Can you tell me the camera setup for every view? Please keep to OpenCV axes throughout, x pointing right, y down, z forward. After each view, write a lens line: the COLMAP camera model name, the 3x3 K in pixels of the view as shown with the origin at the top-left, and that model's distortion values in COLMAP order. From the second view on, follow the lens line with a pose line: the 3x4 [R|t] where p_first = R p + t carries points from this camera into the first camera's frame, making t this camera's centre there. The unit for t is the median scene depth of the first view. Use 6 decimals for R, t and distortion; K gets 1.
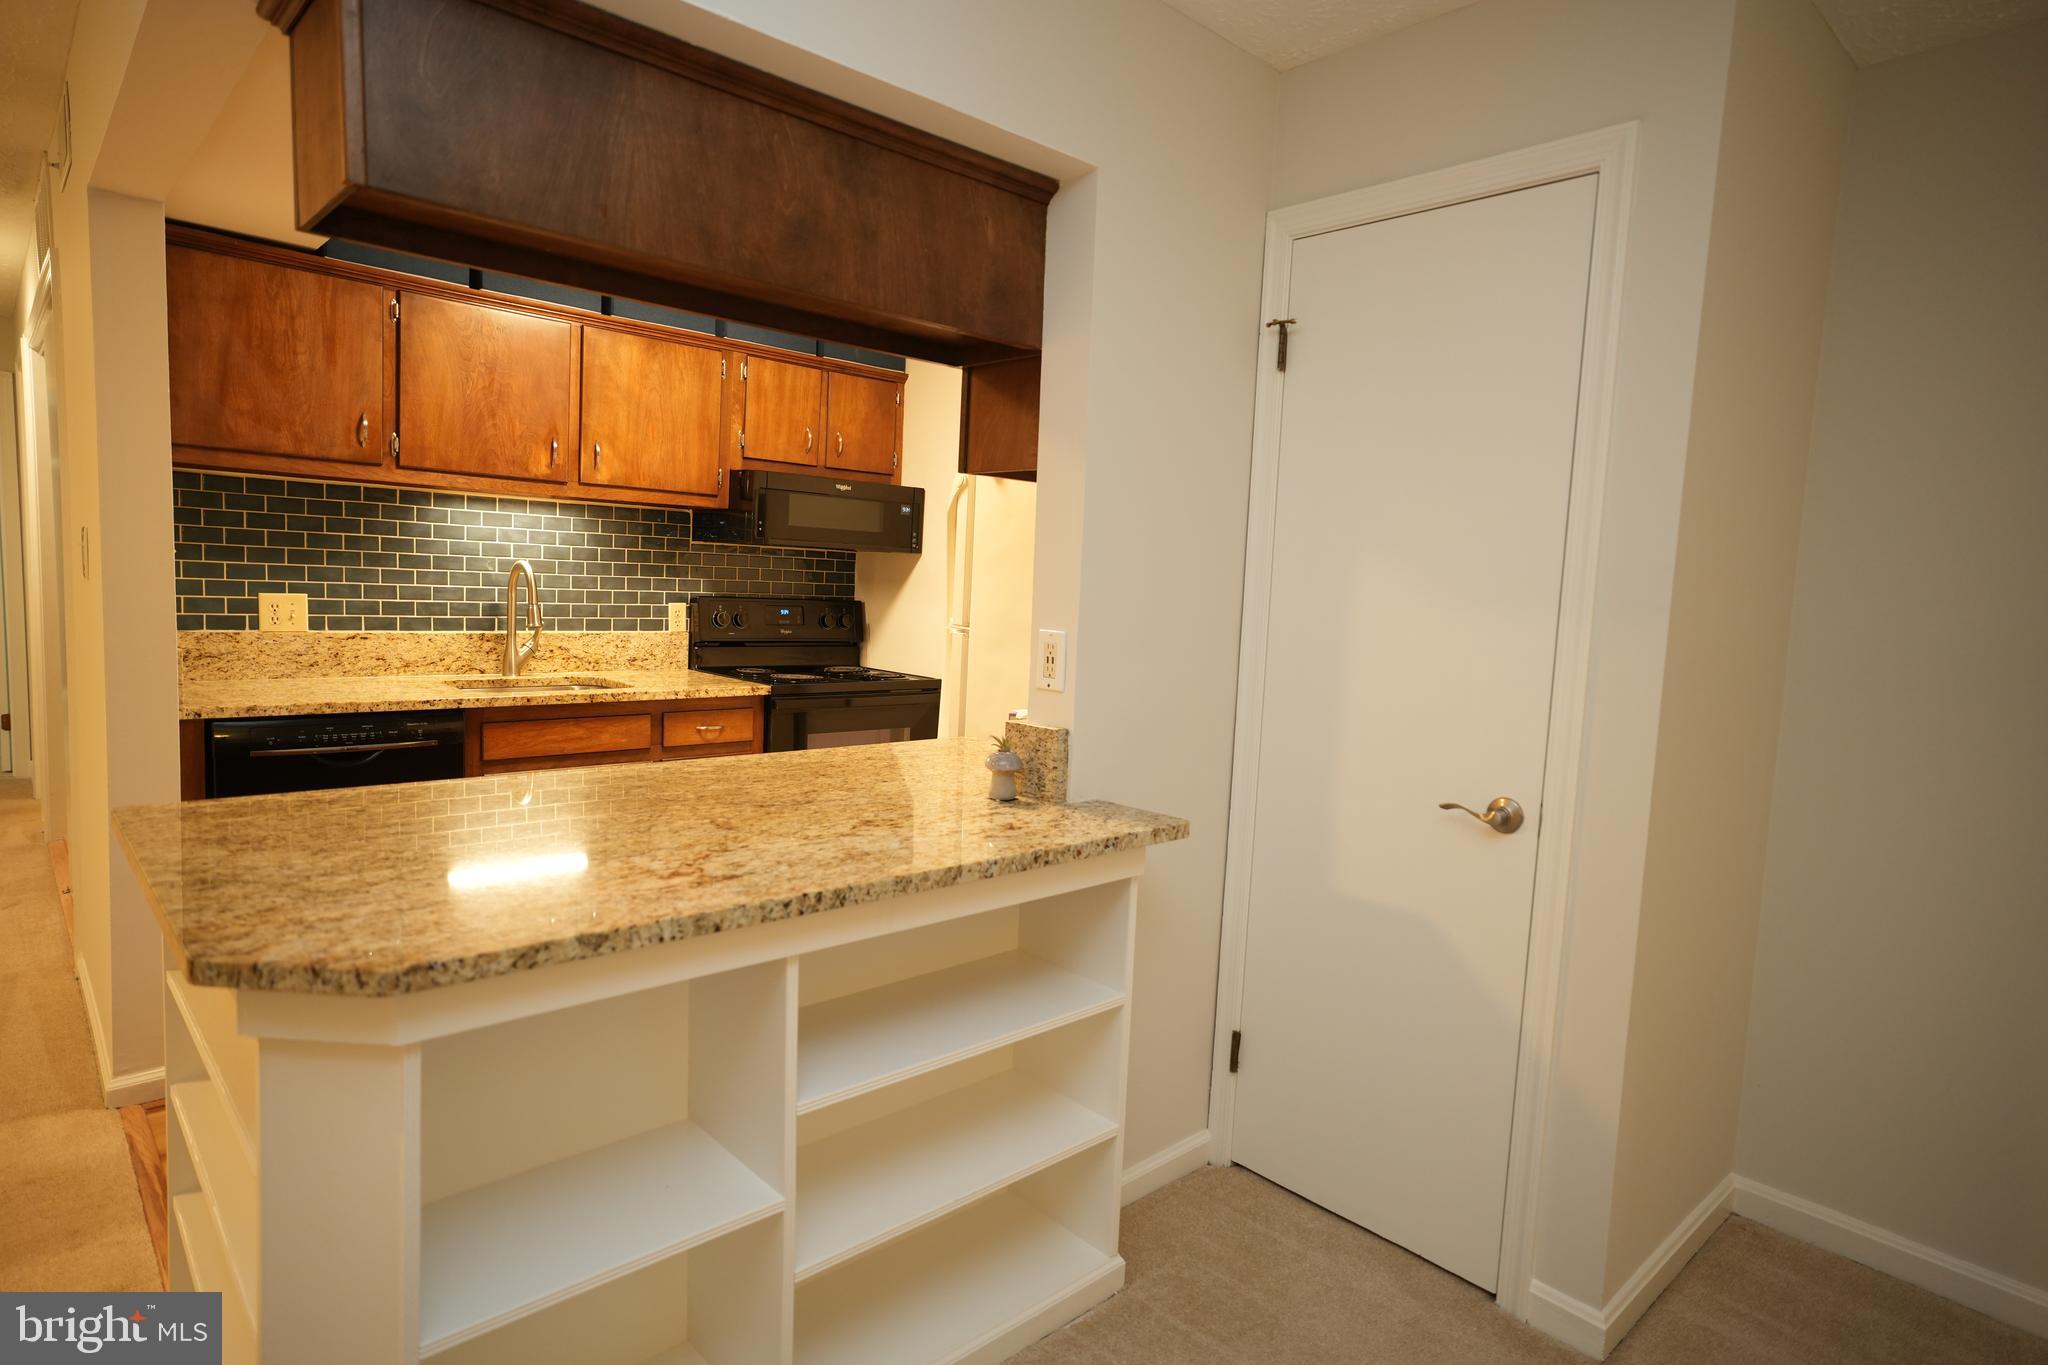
lens RADIAL K [[1124.4, 0, 1024.0], [0, 1124.4, 682.5], [0, 0, 1]] dist [-0.048850, 0.067324]
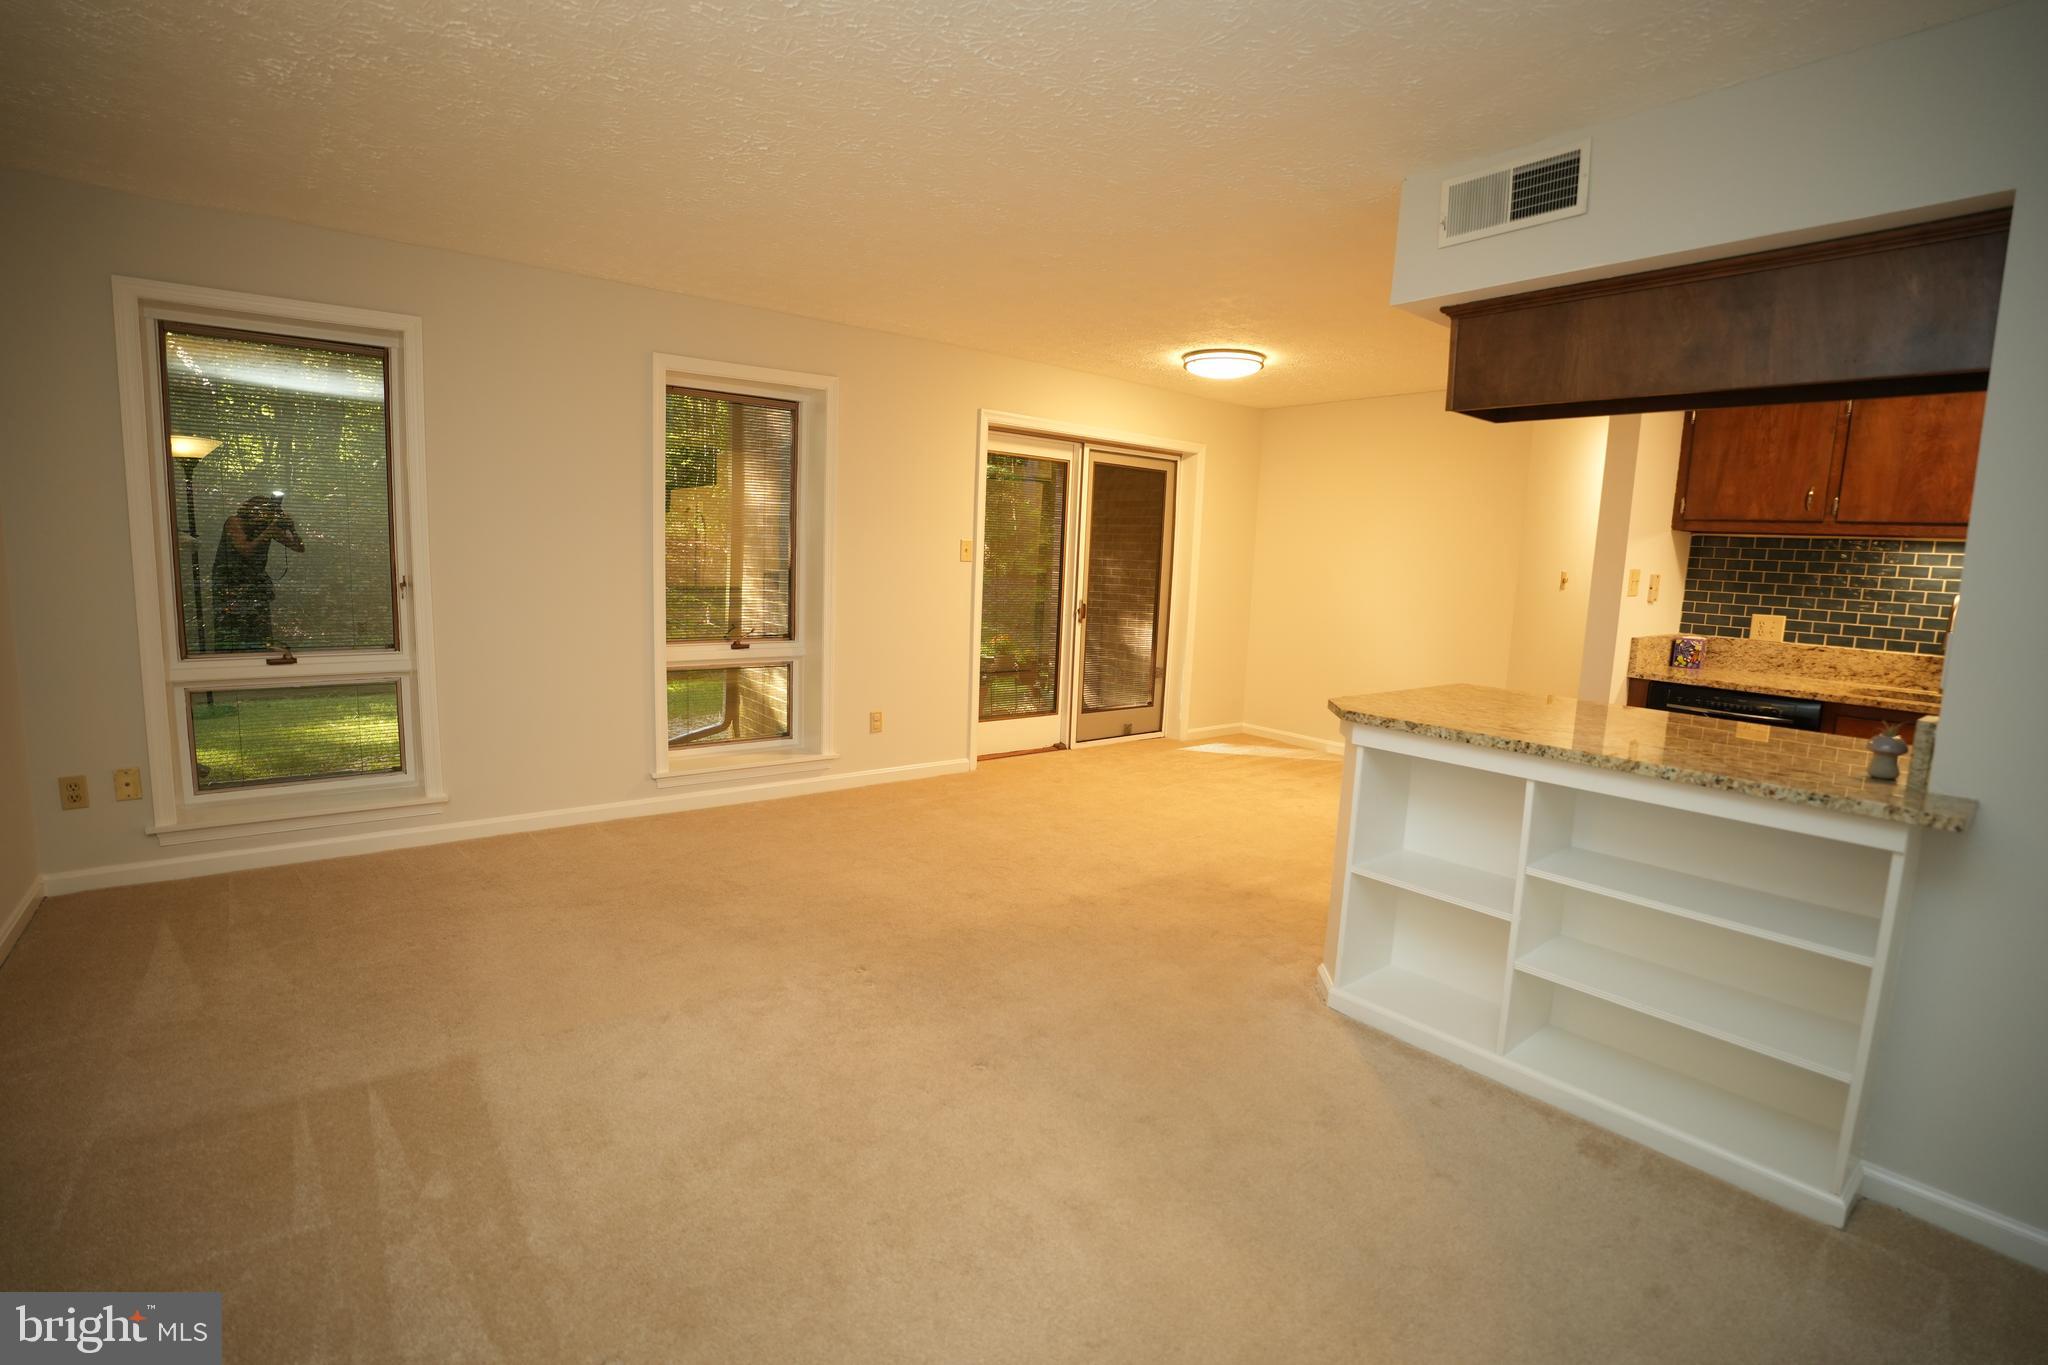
lens RADIAL K [[943.6, 0, 1024.0], [0, 943.6, 682.5], [0, 0, 1]] dist [-0.085563, 0.031113]
pose [[-0.070654, 0.090010, -0.993432, 0.545057], [-0.136870, 0.985626, 0.099037, 0.022263], [0.988066, 0.142968, -0.057319, 0.107130]]
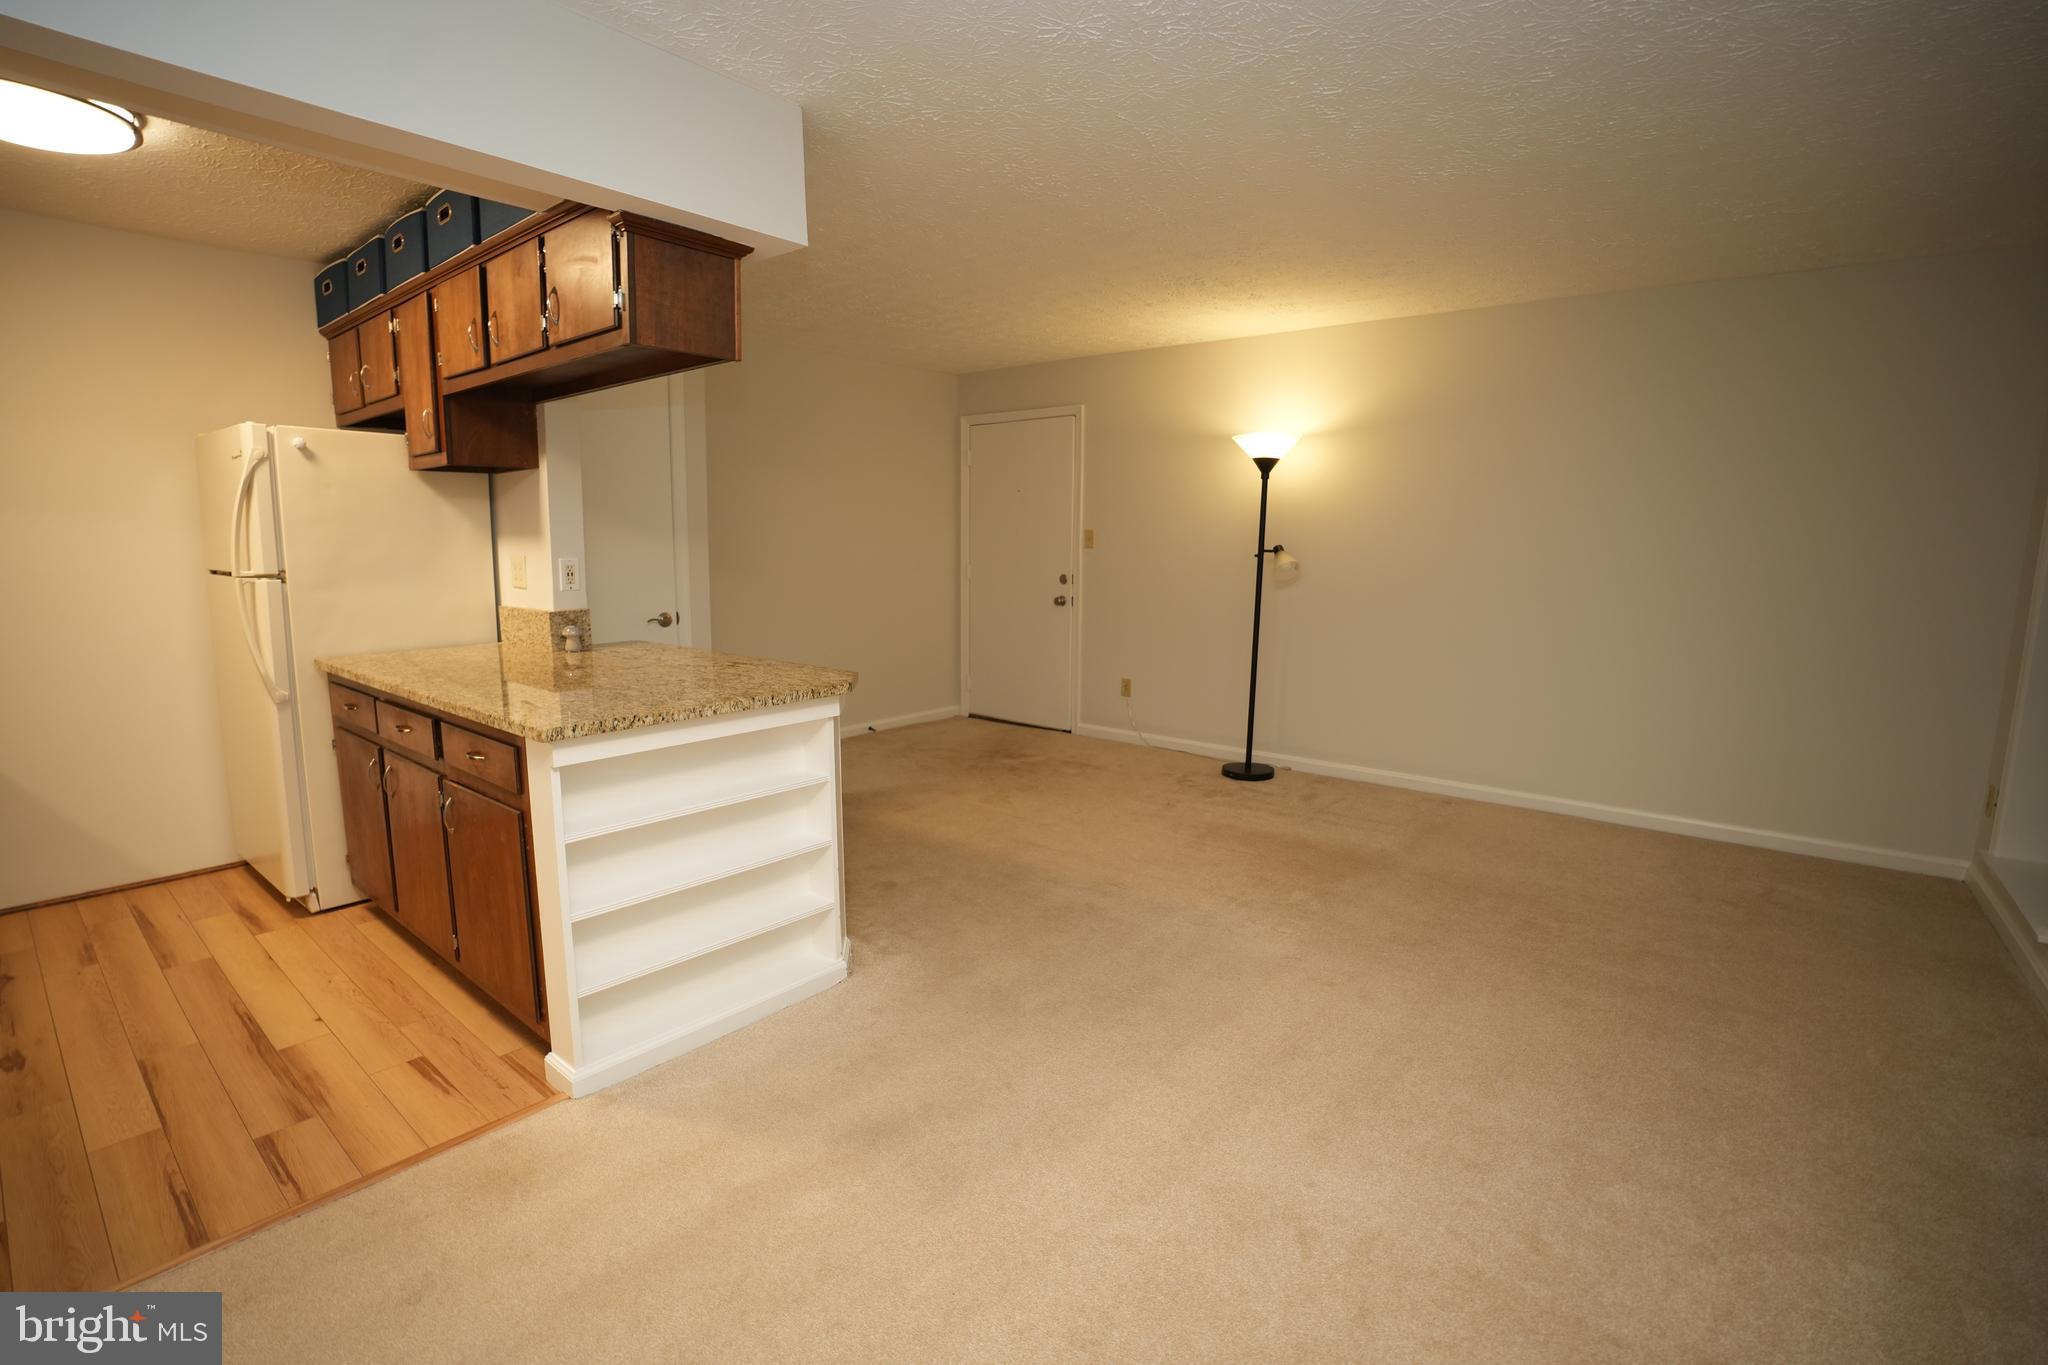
lens RADIAL K [[943.6, 0, 1024.0], [0, 943.6, 682.5], [0, 0, 1]] dist [-0.085563, 0.031113]
pose [[-0.128611, -0.197513, 0.971827, -0.939542], [0.084625, 0.974205, 0.209196, -0.060199], [-0.988078, 0.109146, -0.108579, 0.260605]]
